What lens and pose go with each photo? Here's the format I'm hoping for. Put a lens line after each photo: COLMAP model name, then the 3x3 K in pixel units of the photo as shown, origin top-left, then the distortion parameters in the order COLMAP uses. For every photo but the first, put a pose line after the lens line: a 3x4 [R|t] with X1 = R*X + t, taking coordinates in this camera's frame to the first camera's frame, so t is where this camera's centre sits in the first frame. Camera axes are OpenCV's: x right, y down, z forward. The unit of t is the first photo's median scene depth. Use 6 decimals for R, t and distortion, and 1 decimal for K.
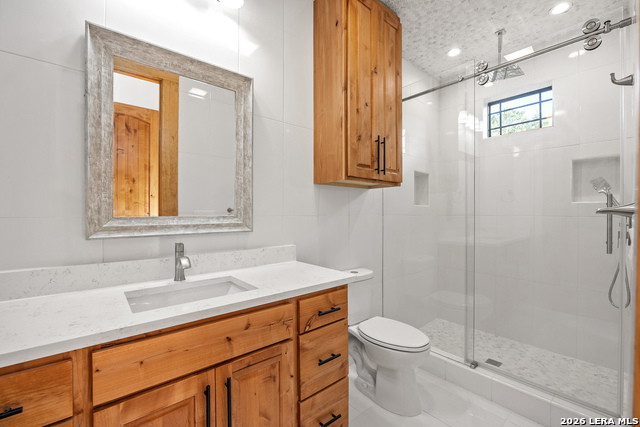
lens RADIAL K [[273.9, 0, 322.1], [0, 273.9, 212.9], [0, 0, 1]] dist [-0.010640, -0.000495]
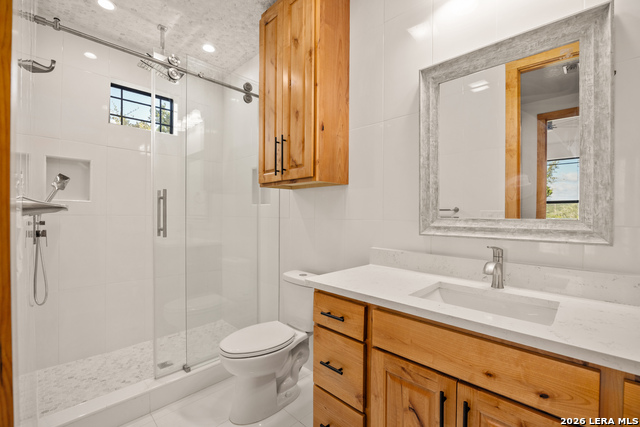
lens RADIAL K [[282.7, 0, 322.2], [0, 282.7, 213.7], [0, 0, 1]] dist [-0.004442, -0.000258]
pose [[0.092588, 0.001325, -0.995704, 0.429041], [-0.006929, 0.999976, 0.000687, -0.001294], [0.995680, 0.006836, 0.092595, 0.371719]]
